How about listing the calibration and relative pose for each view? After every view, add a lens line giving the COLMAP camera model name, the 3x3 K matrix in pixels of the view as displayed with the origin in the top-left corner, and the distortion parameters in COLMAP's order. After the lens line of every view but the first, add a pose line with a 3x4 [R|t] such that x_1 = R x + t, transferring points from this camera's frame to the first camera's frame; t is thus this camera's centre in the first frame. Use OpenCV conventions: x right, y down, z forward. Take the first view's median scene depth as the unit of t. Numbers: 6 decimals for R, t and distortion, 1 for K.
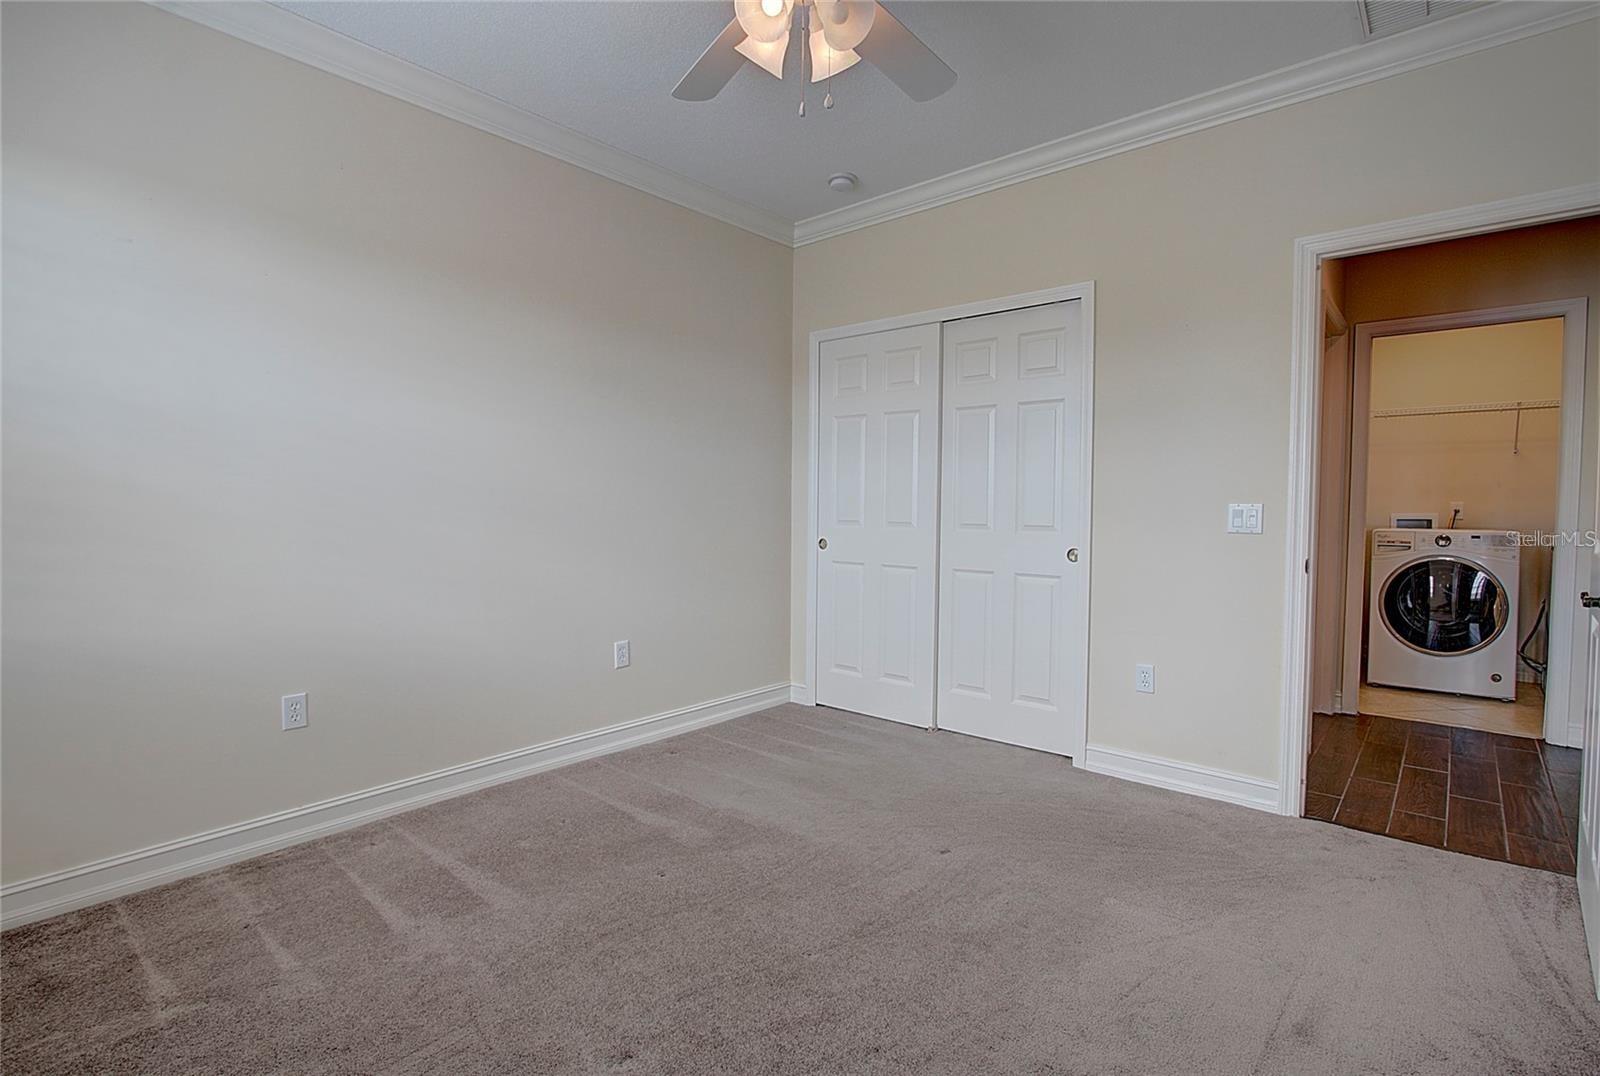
lens RADIAL K [[775.2, 0, 800.0], [0, 775.2, 538.0], [0, 0, 1]] dist [-0.000211, -0.000071]
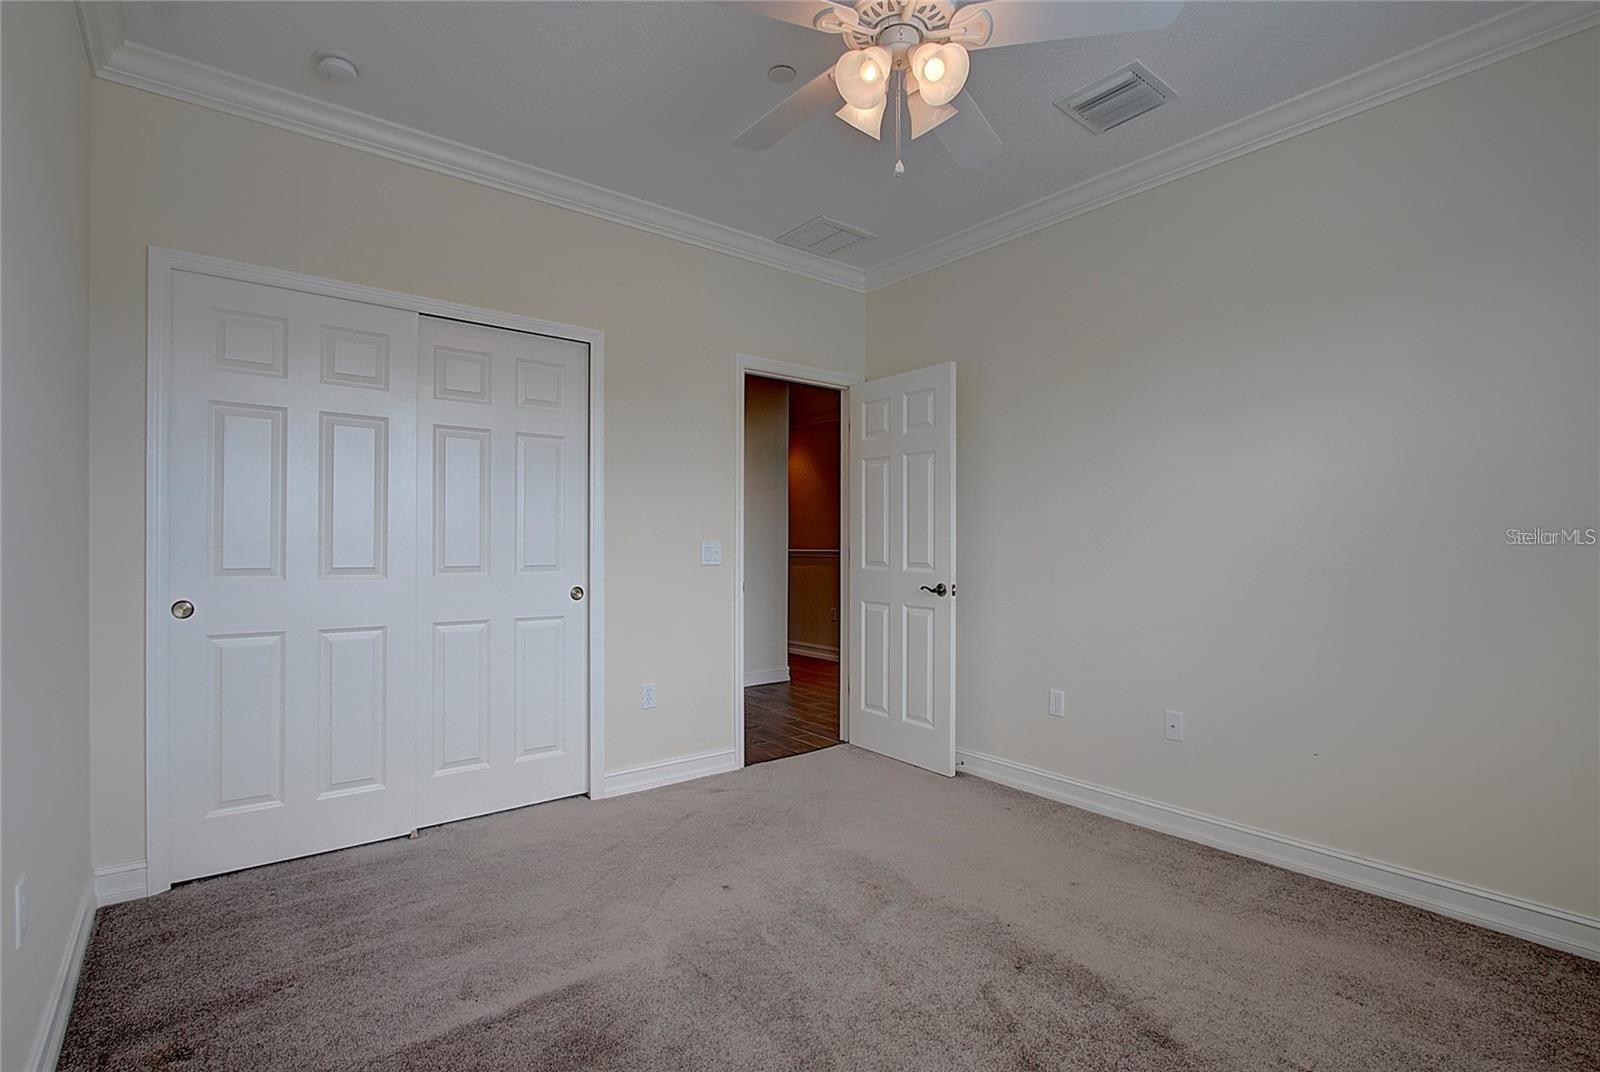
lens RADIAL K [[751.0, 0, 796.5], [0, 751.0, 550.1], [0, 0, 1]] dist [0.000059, 0.000044]
pose [[0.188351, -0.002917, 0.982097, -0.567584], [0.047484, 0.998853, -0.006139, -0.013914], [-0.980953, 0.047790, 0.188274, 0.545768]]
